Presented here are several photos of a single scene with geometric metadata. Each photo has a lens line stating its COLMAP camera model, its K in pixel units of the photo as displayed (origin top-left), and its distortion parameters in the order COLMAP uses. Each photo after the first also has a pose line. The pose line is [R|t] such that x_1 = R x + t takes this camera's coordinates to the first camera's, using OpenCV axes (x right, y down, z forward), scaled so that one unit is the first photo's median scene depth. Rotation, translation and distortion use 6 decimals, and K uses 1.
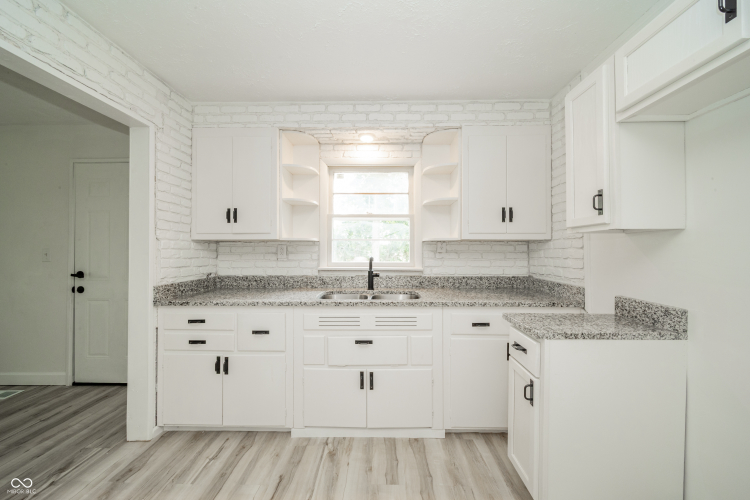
lens RADIAL K [[272.1, 0, 399.2], [0, 272.1, 248.1], [0, 0, 1]] dist [-0.001669, -0.000333]
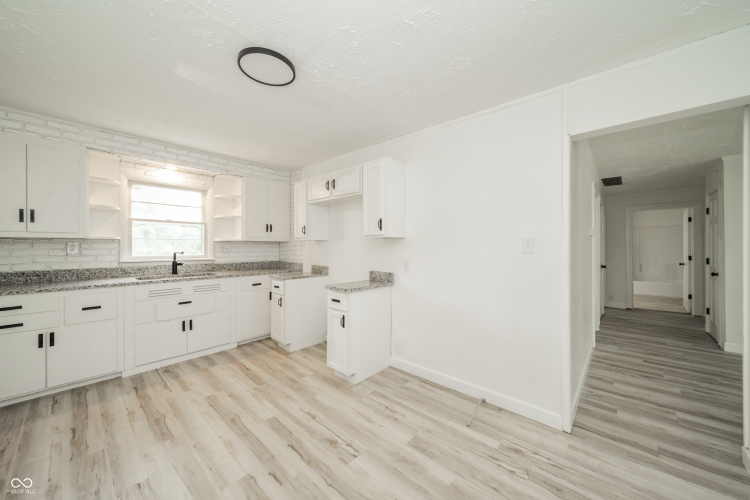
lens RADIAL K [[265.9, 0, 364.0], [0, 265.9, 246.8], [0, 0, 1]] dist [0.000641, 0.000017]
pose [[0.725858, -0.000488, 0.687845, -0.361326], [-0.008089, 0.999925, 0.009246, -0.013866], [-0.687797, -0.012275, 0.725799, -0.730460]]
